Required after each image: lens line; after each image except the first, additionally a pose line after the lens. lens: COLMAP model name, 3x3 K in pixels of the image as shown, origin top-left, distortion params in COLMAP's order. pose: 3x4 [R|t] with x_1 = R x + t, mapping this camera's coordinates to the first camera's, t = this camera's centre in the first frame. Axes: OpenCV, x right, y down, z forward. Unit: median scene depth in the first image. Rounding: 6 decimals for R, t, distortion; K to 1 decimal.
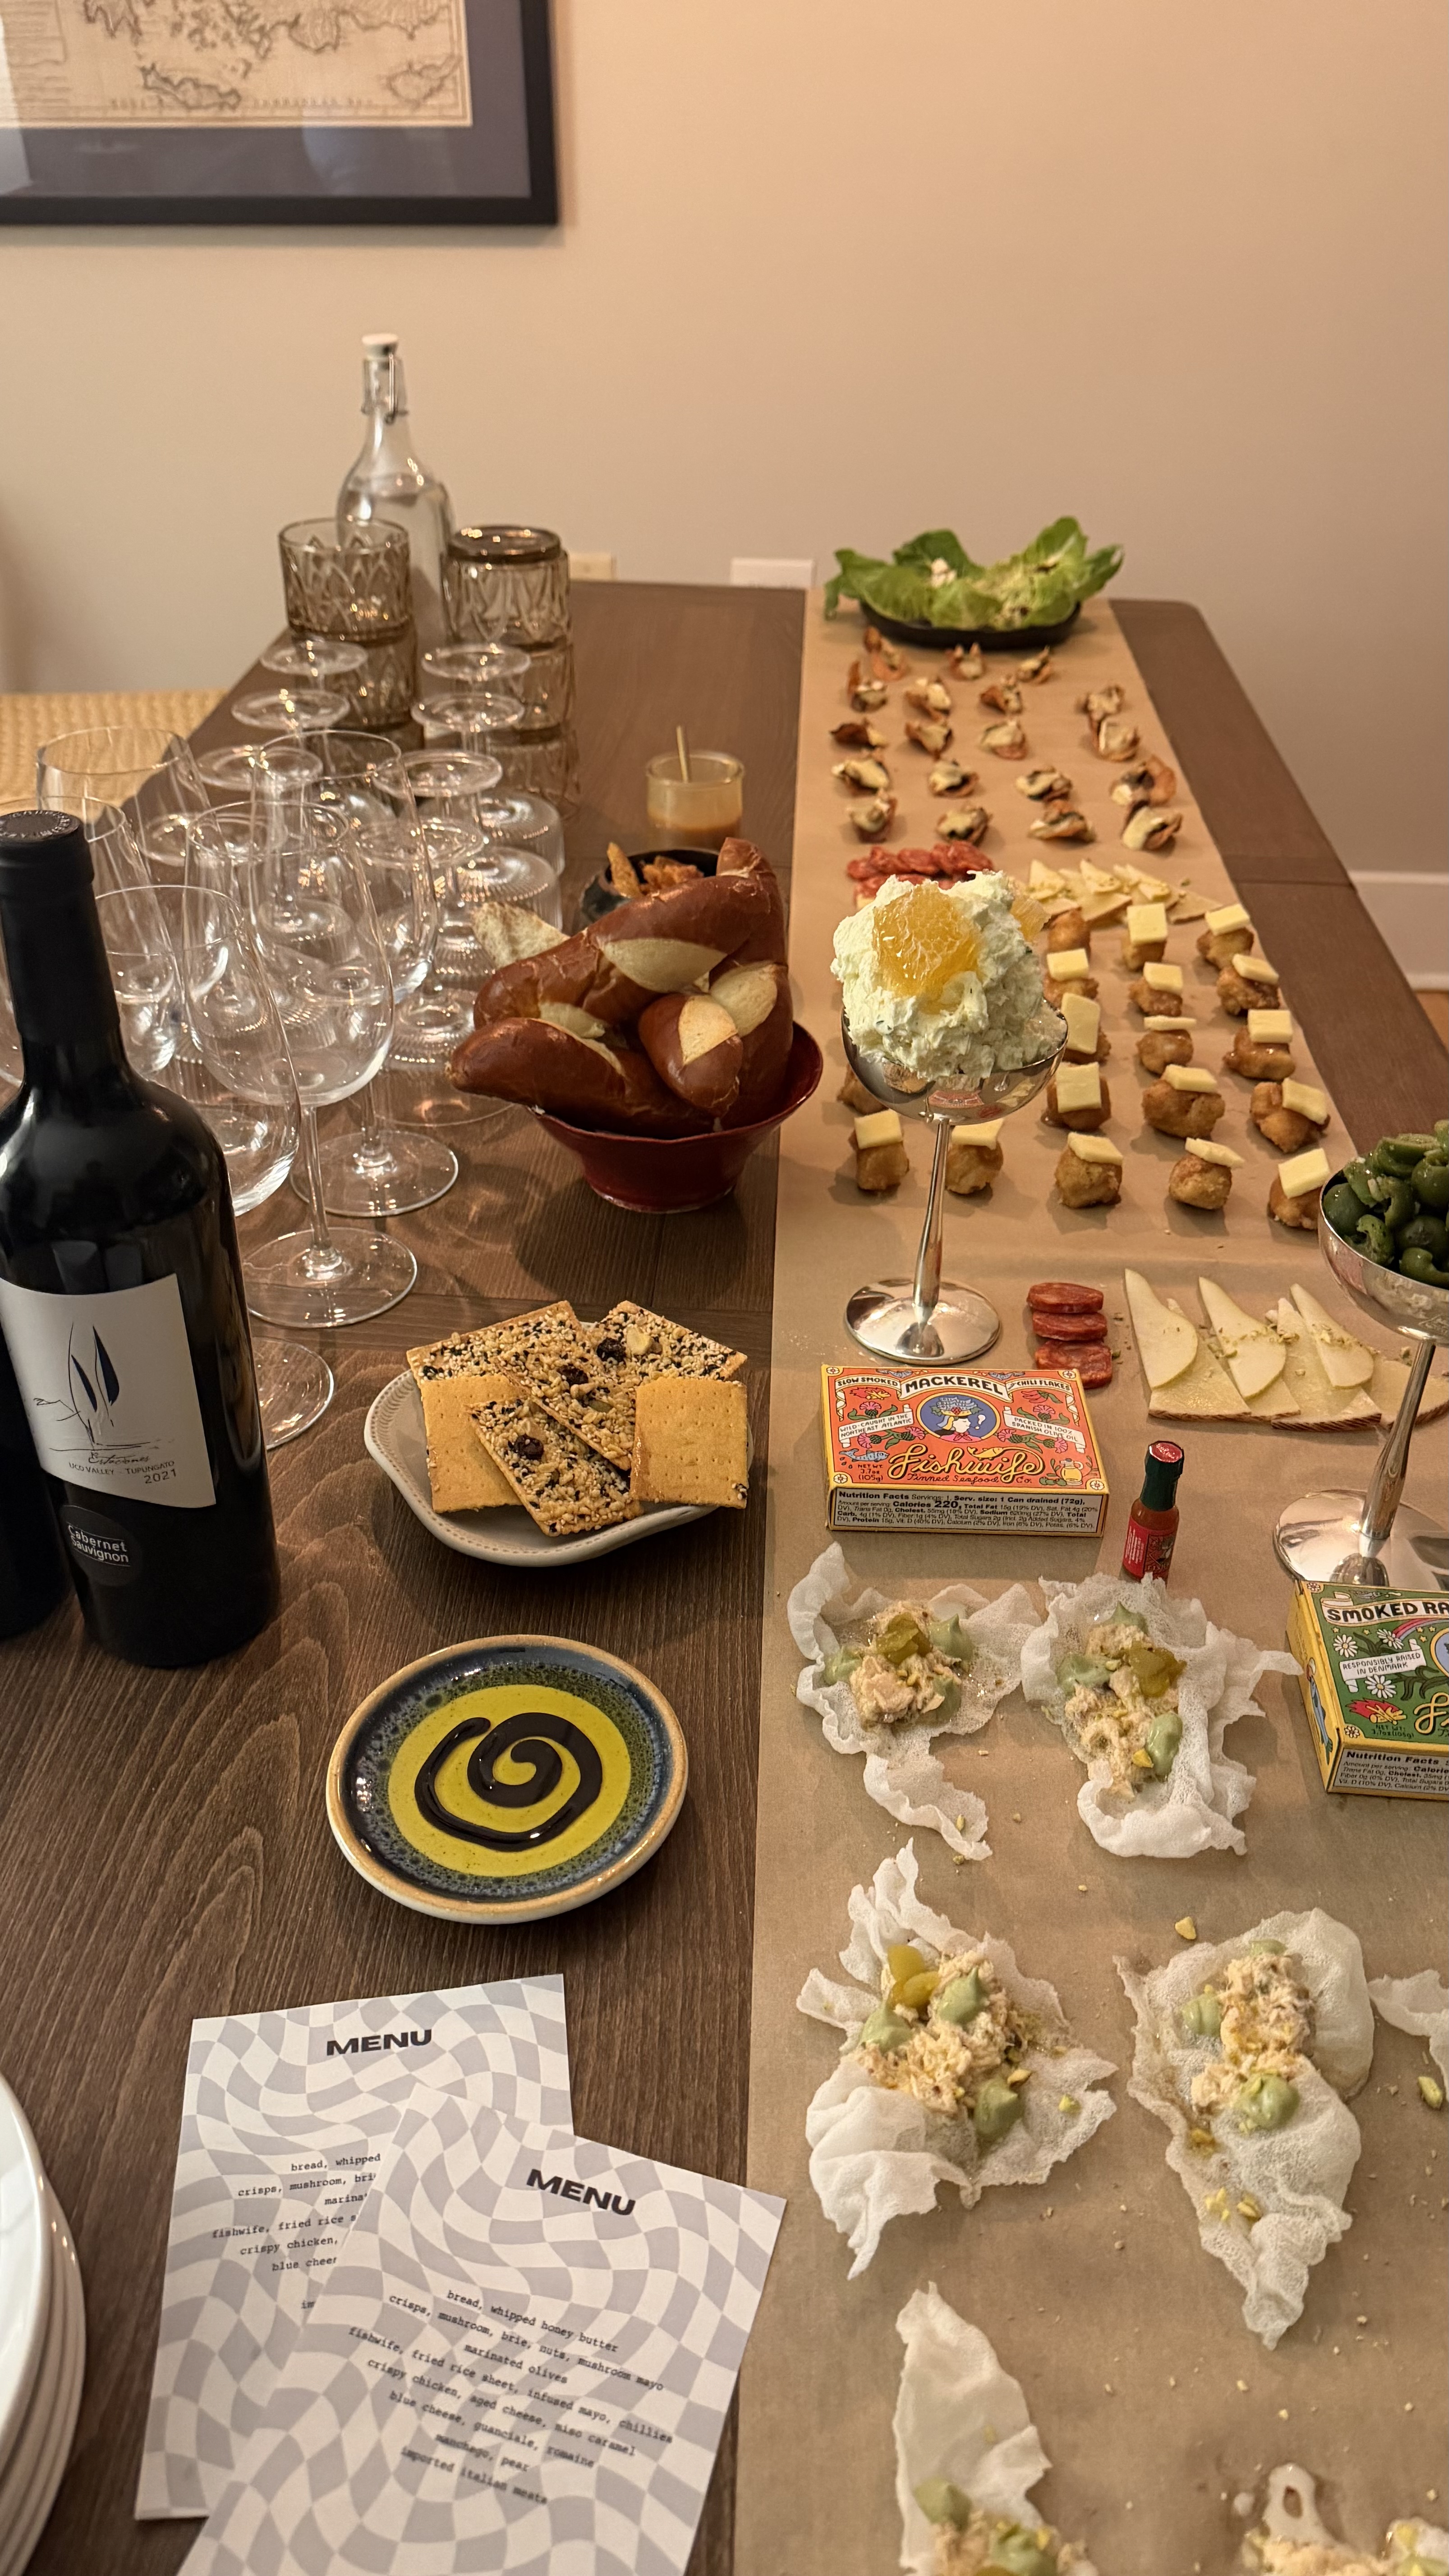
lens RADIAL K [[1963.2, 0, 629.3], [0, 1963.2, 1287.4], [0, 0, 1]] dist [-0.105089, 0.137255]
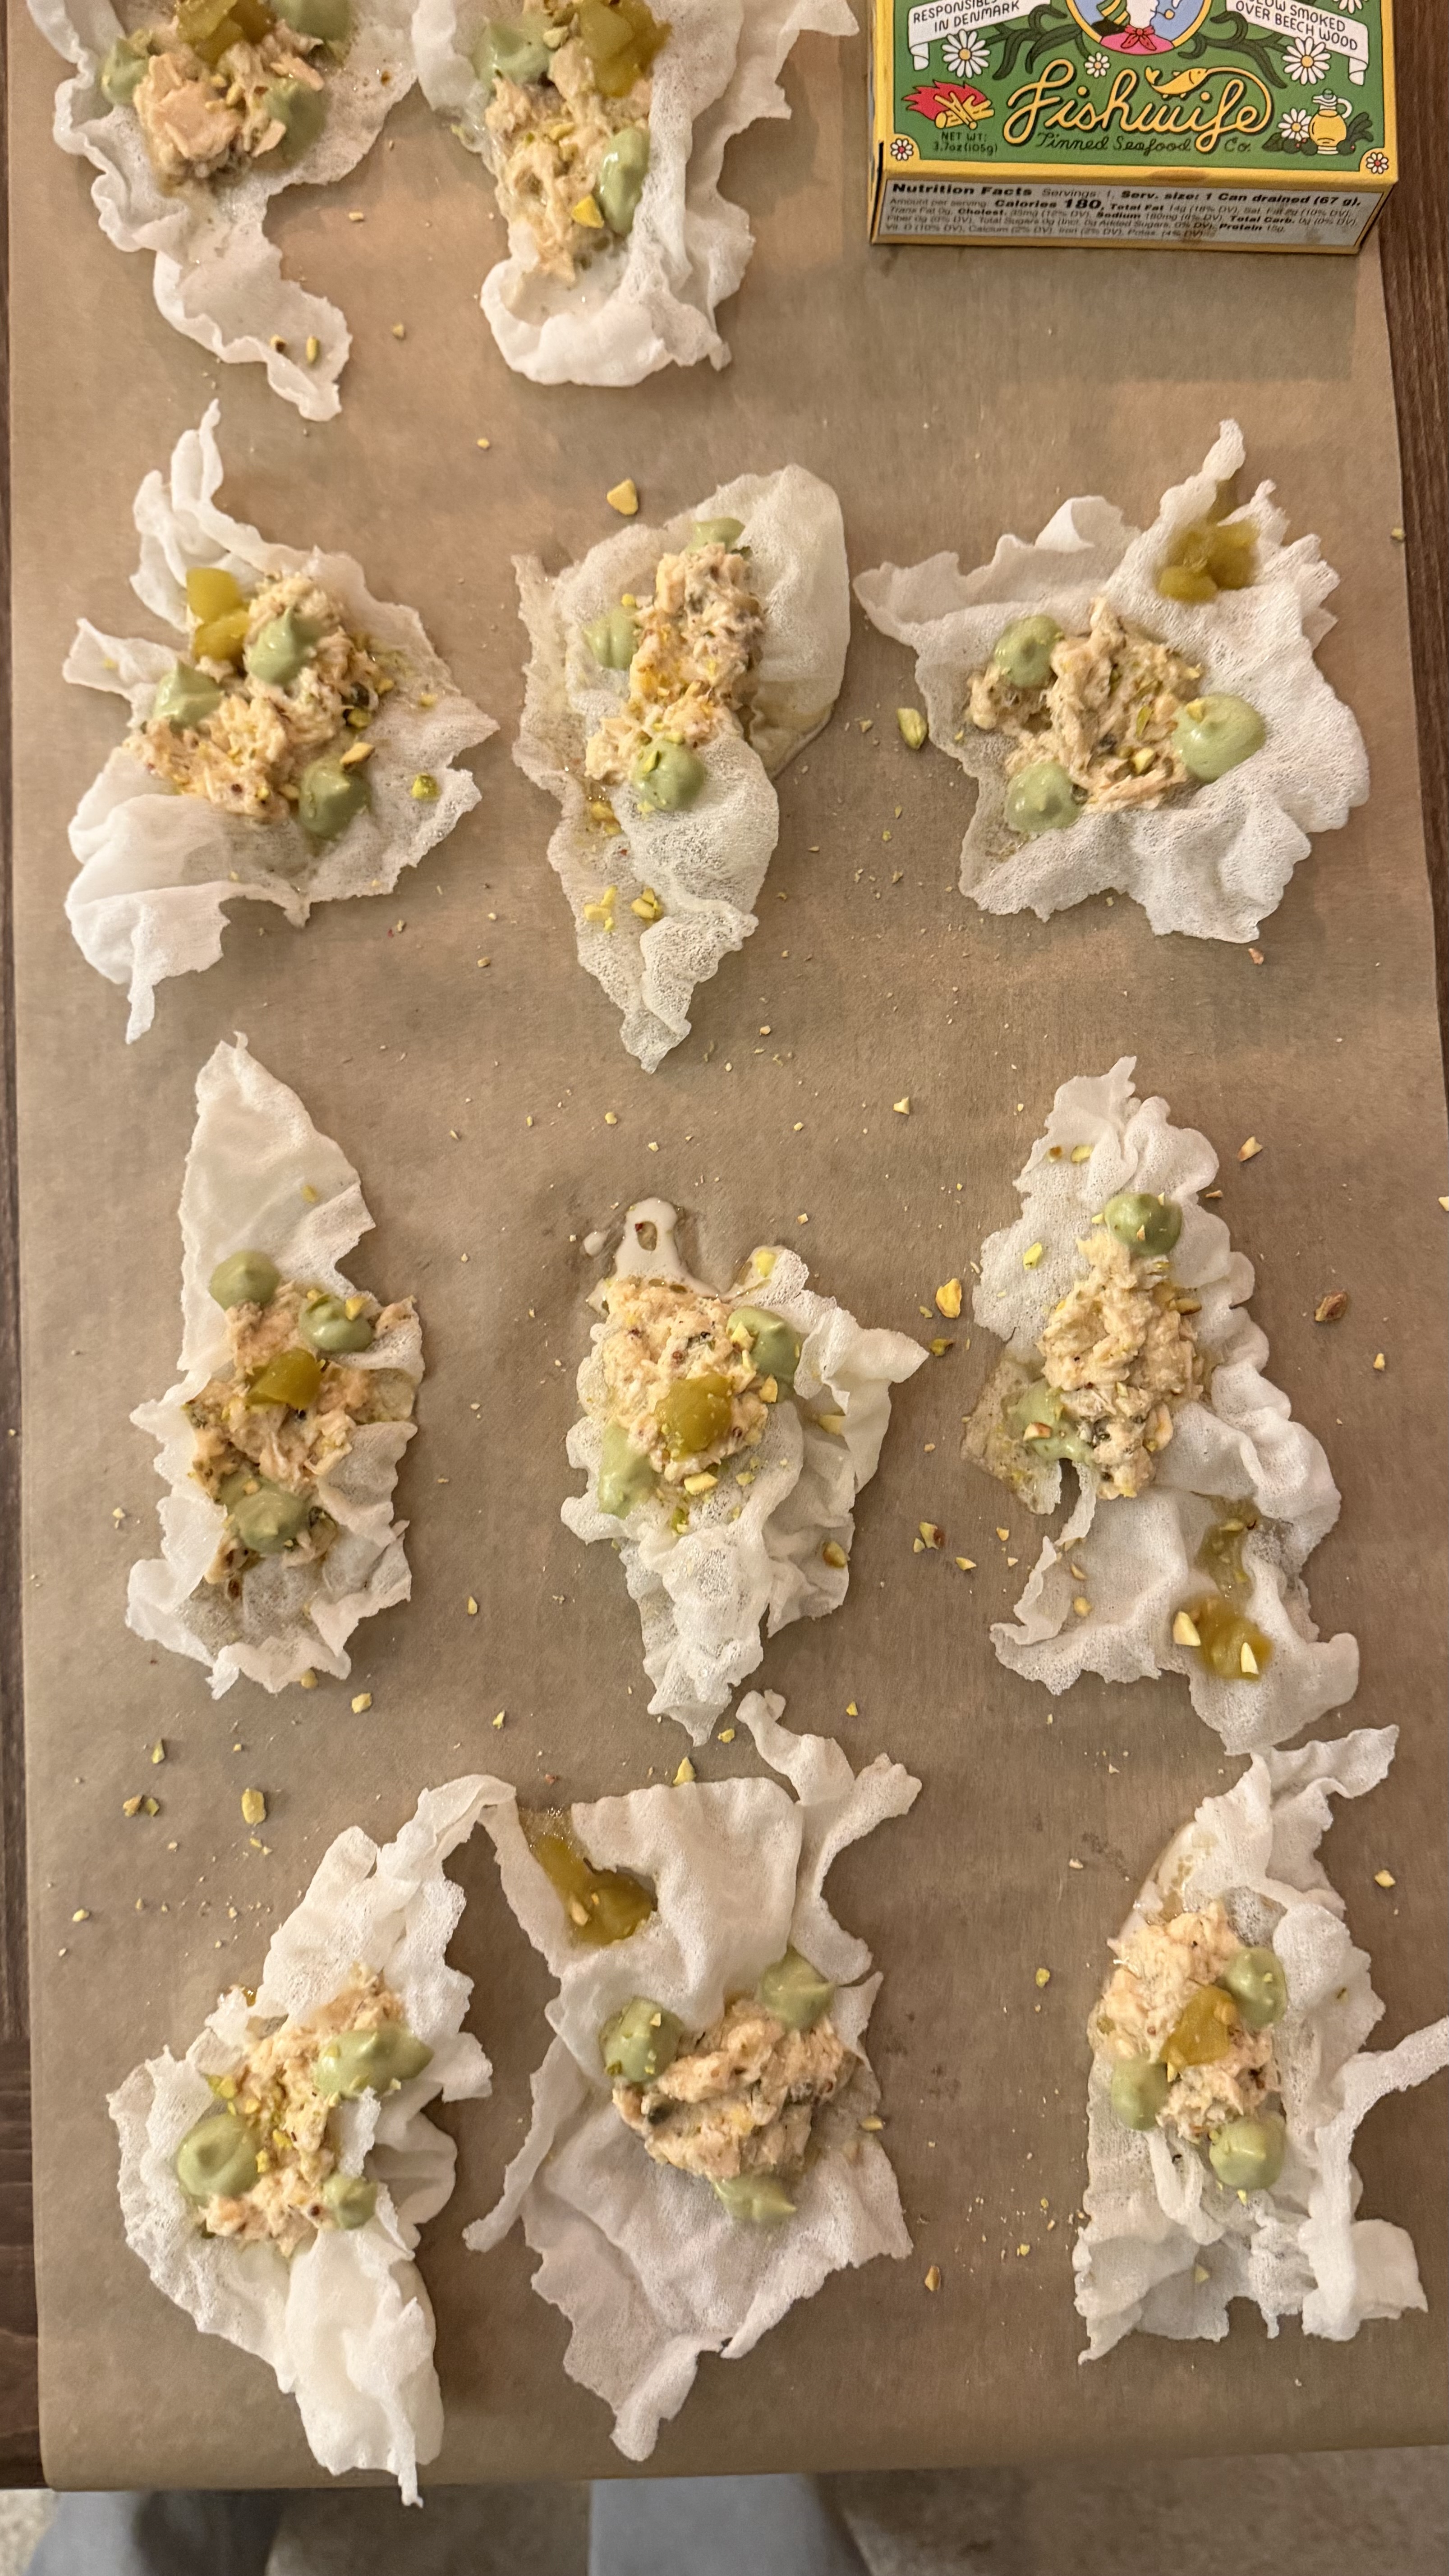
lens RADIAL K [[1963.2, 0, 629.3], [0, 1963.2, 1287.4], [0, 0, 1]] dist [-0.105089, 0.137255]
pose [[0.995039, -0.098785, 0.011758, 0.261815], [0.055903, 0.652999, 0.755293, -0.011942], [-0.082290, -0.750889, 0.655282, 0.334840]]
